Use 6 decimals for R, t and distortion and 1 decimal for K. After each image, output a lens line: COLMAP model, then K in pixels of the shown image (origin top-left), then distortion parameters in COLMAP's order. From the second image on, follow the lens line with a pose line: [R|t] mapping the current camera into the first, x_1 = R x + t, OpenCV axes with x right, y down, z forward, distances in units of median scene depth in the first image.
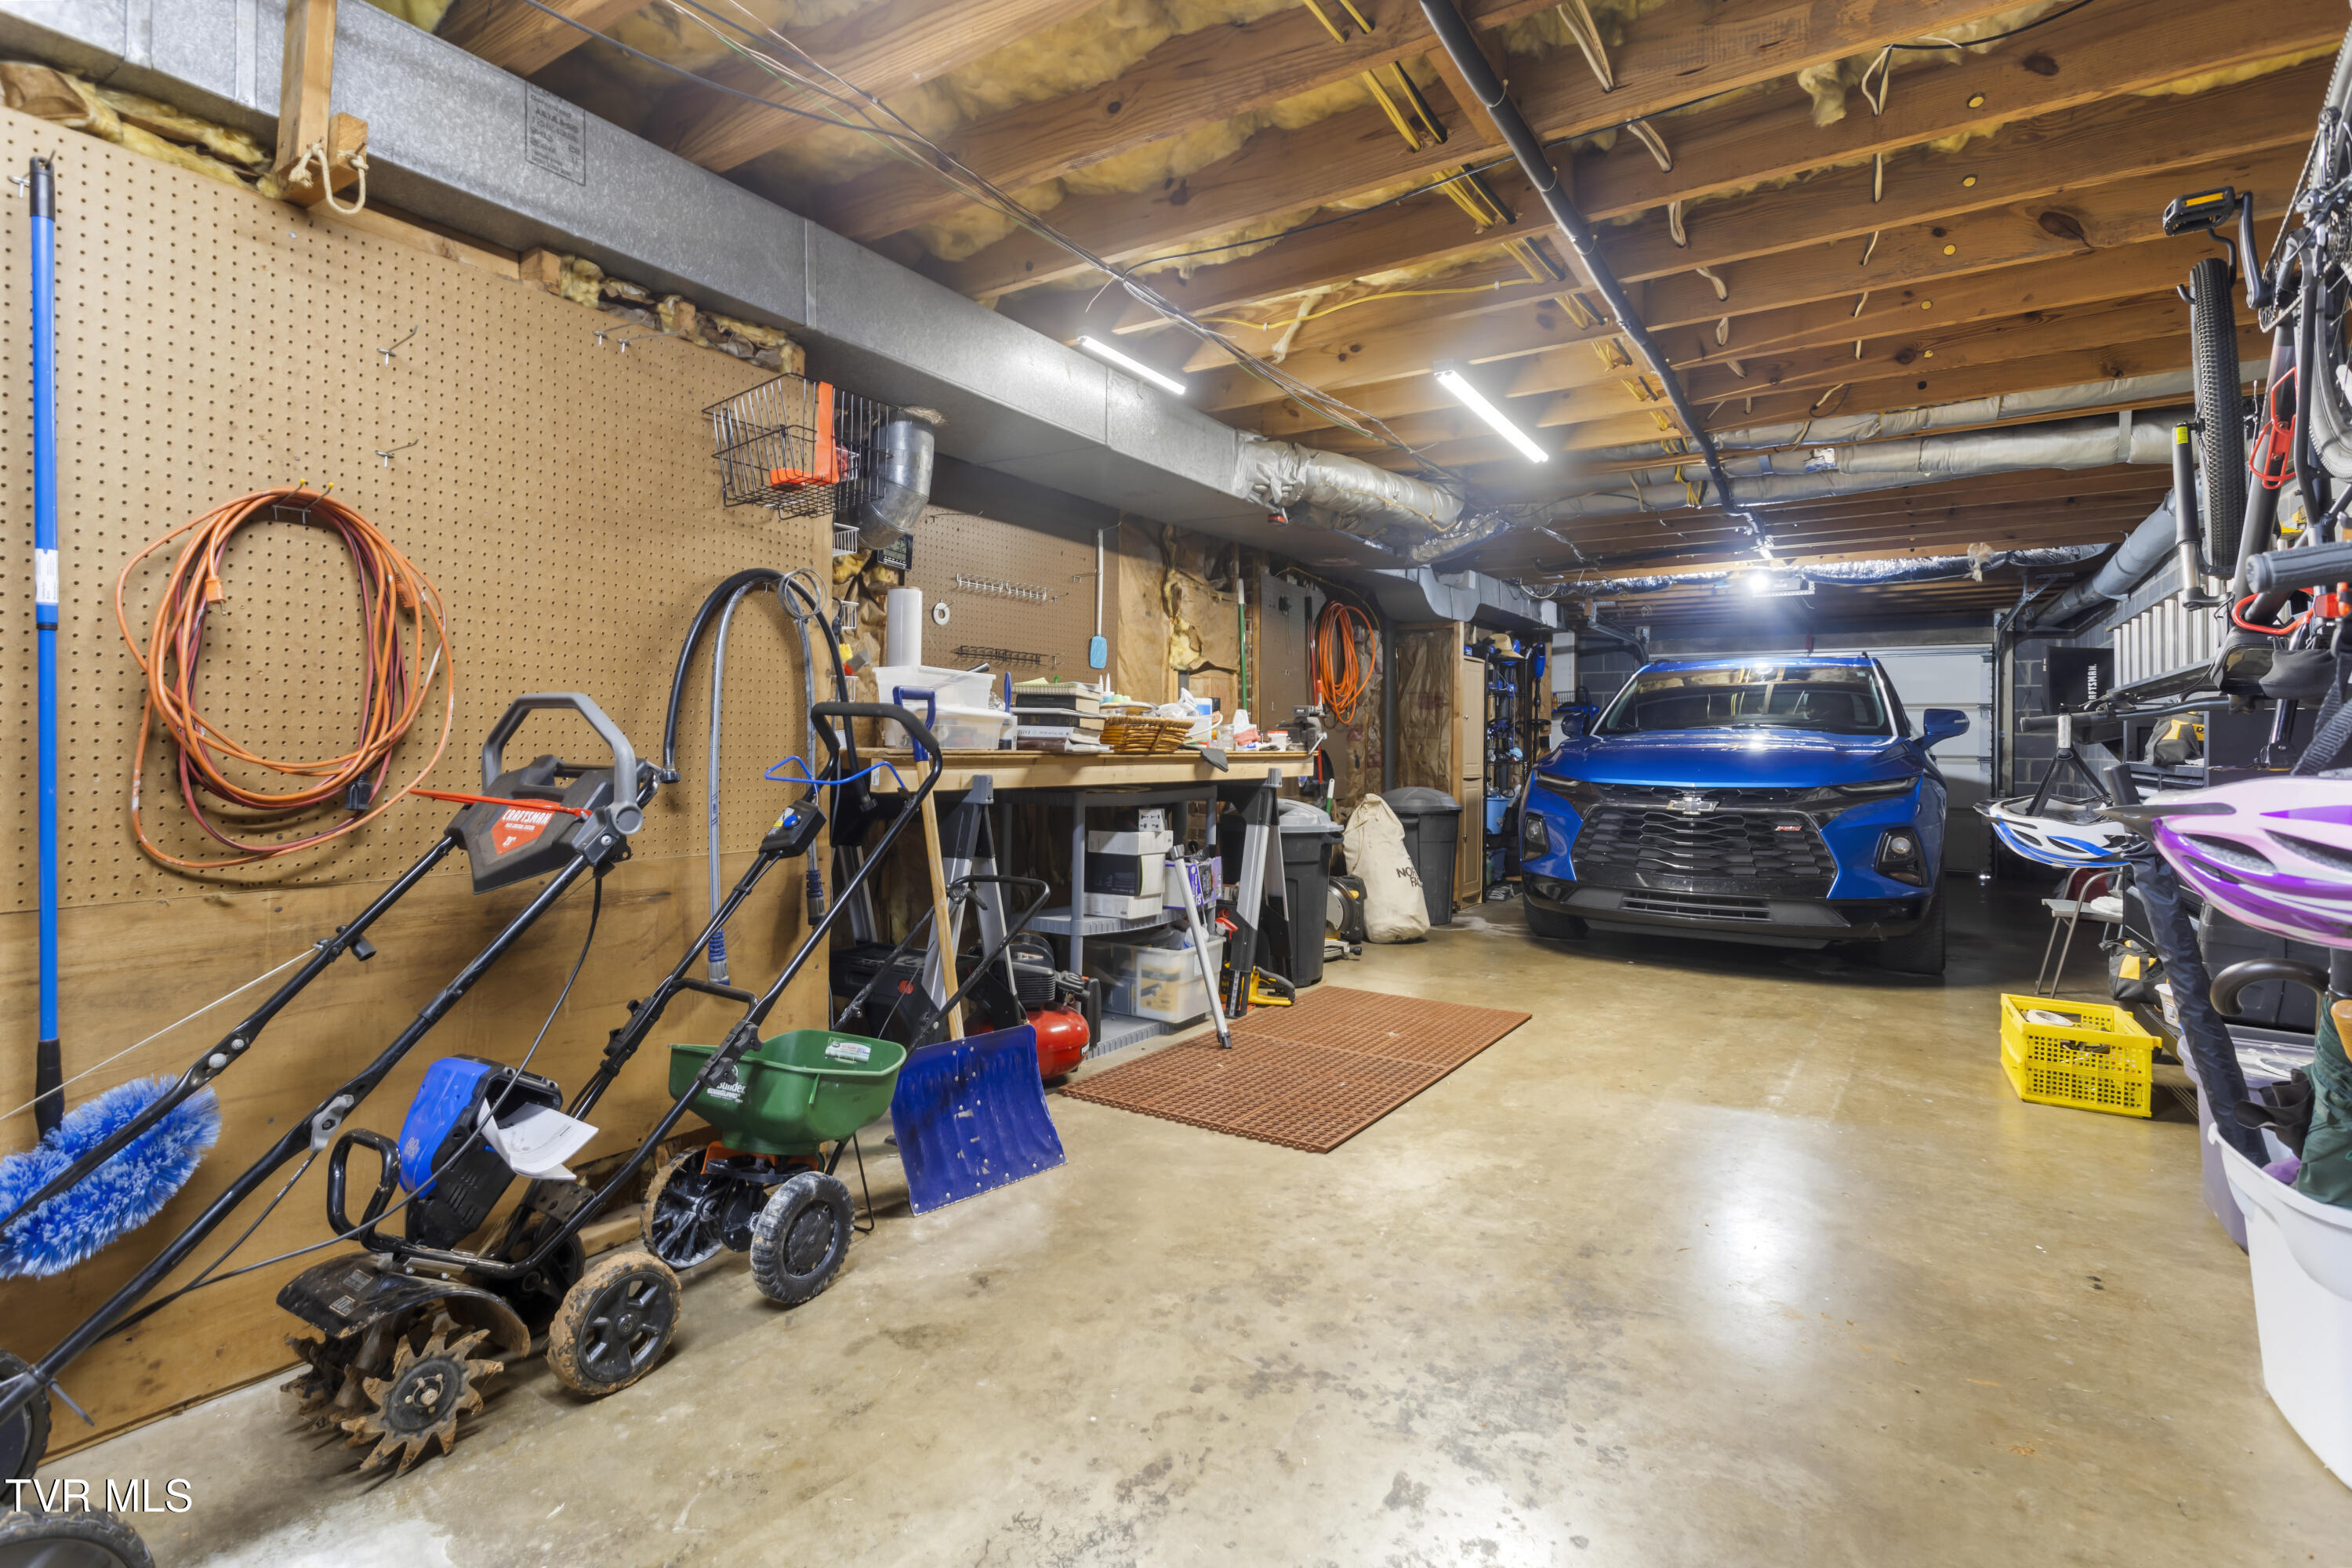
lens RADIAL K [[1126.3, 0, 1176.0], [0, 1126.3, 767.1], [0, 0, 1]] dist [-0.002887, 0.003736]
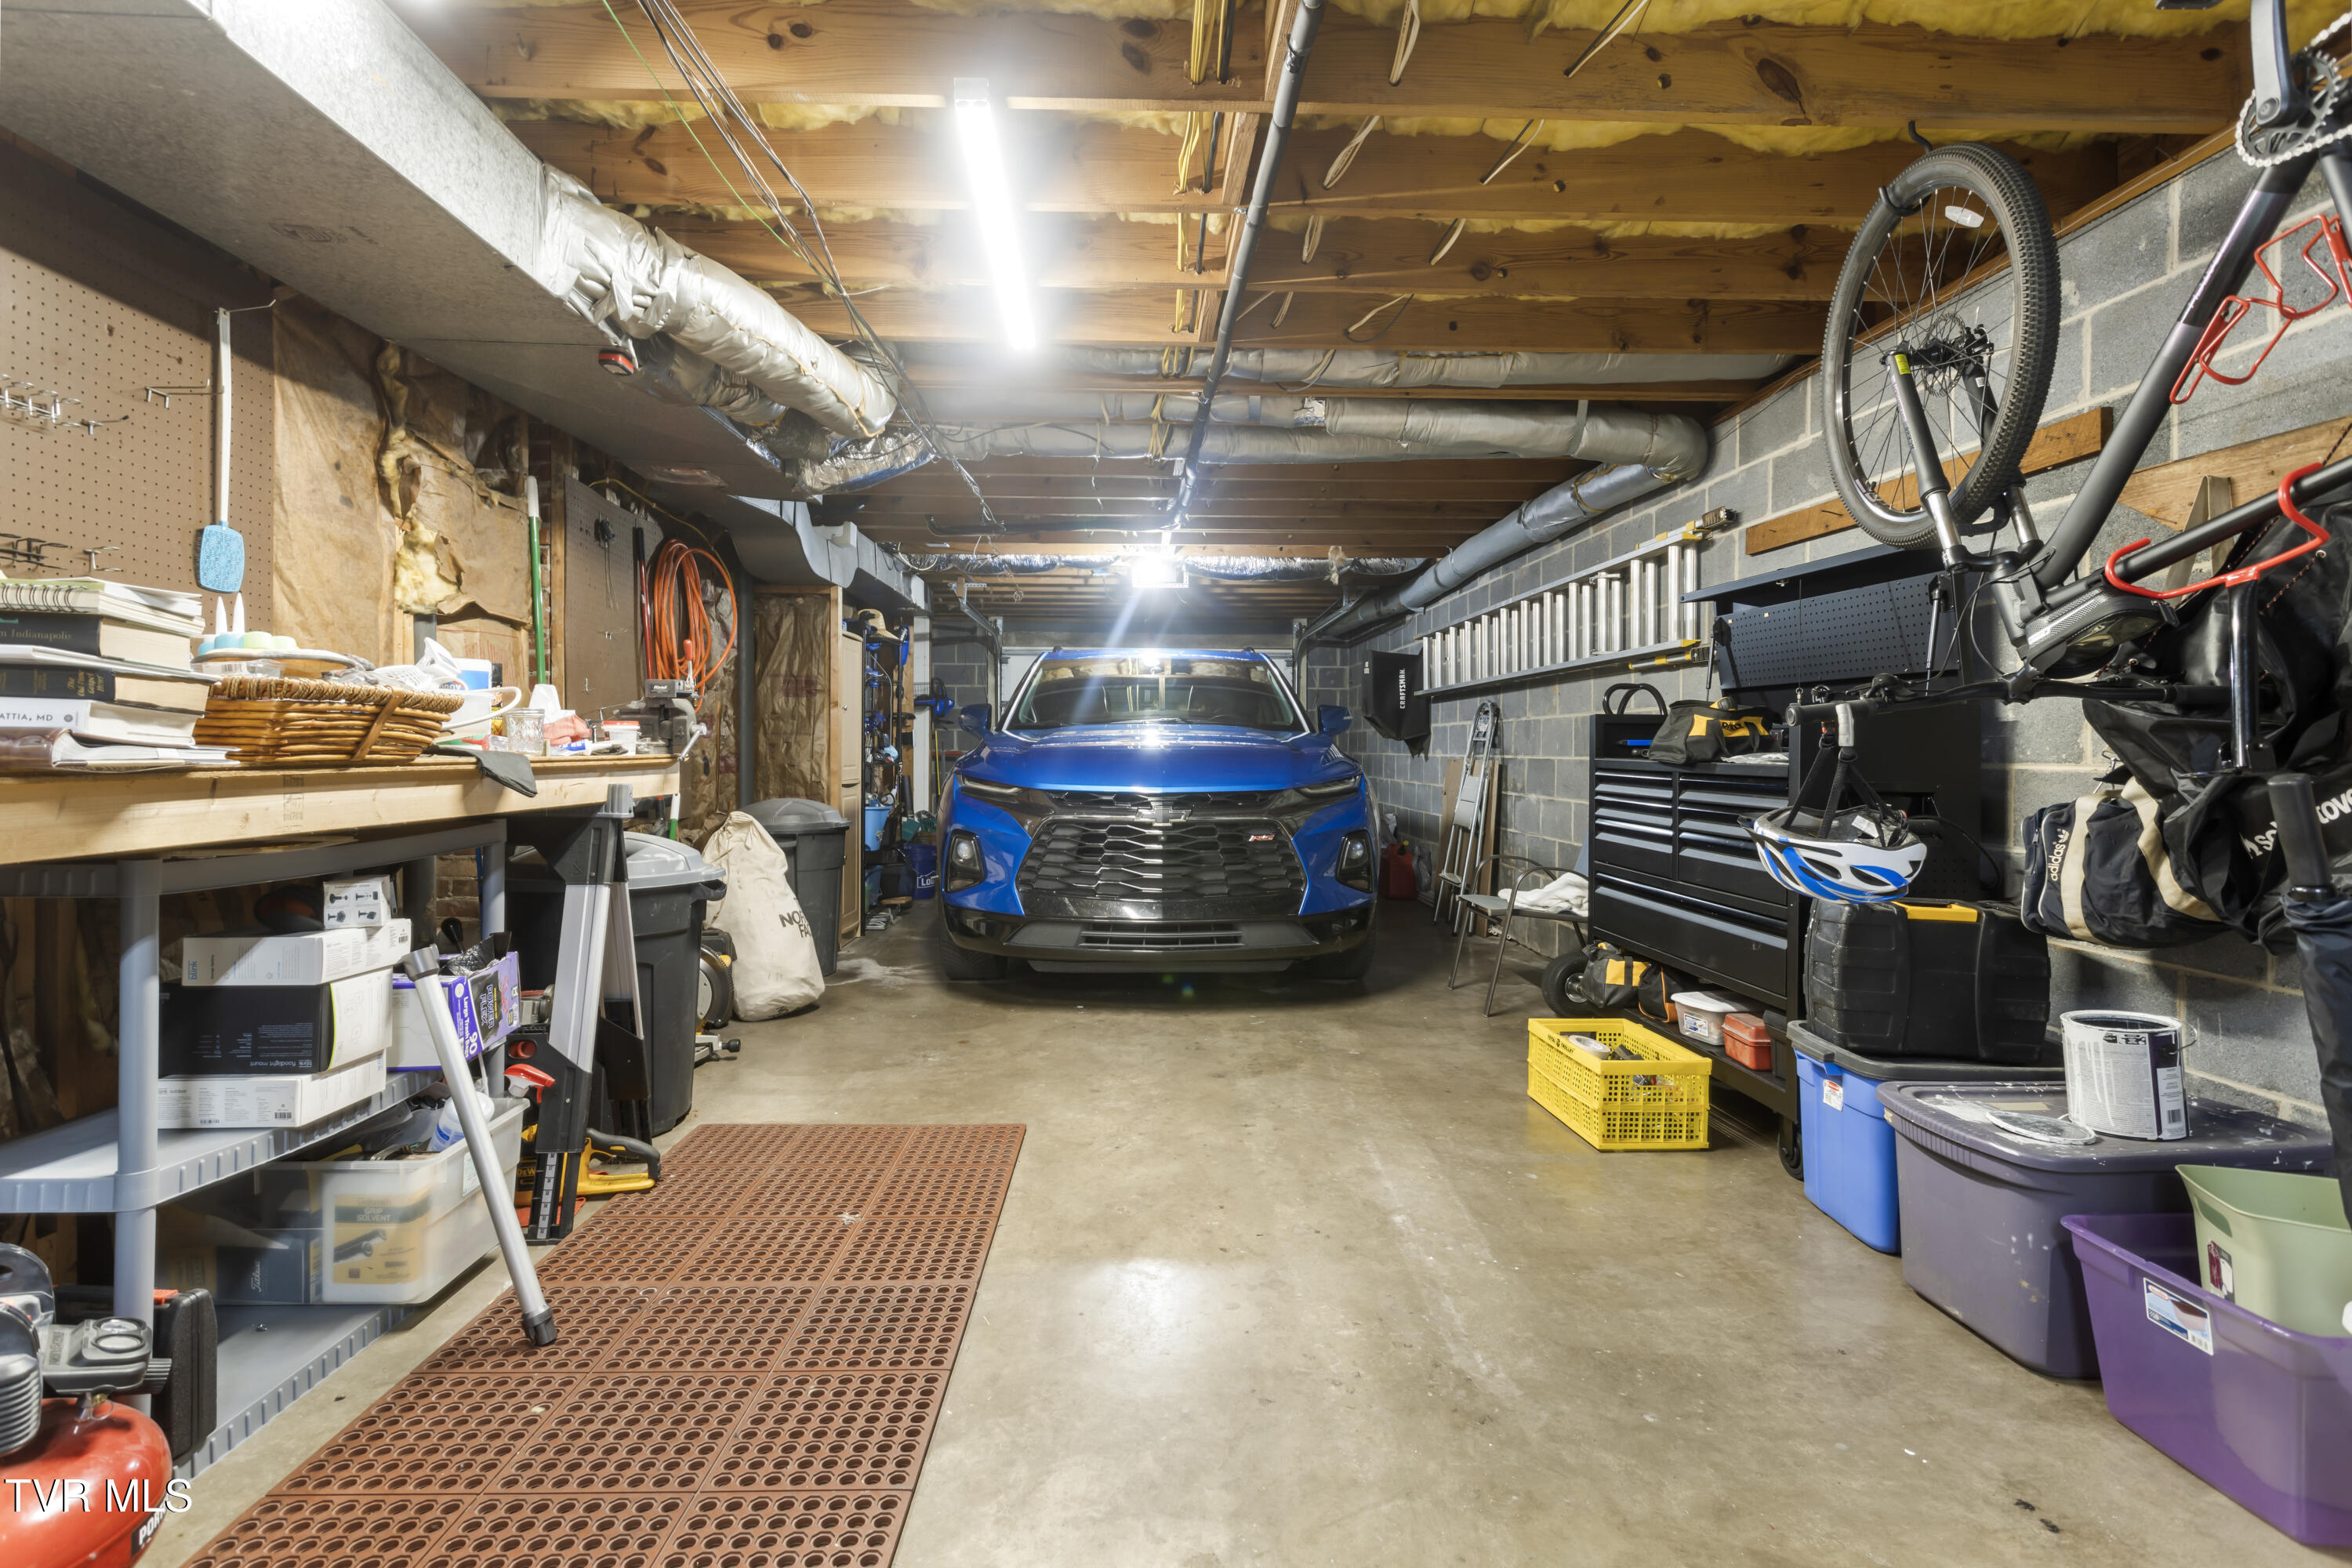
lens RADIAL K [[1126.3, 0, 1174.9], [0, 1126.3, 753.4], [0, 0, 1]] dist [-0.002887, 0.003736]
pose [[0.822418, -0.008239, 0.568824, -0.006294], [0.013452, 0.999897, -0.004966, -0.007817], [-0.568725, 0.011736, 0.822444, 0.337989]]
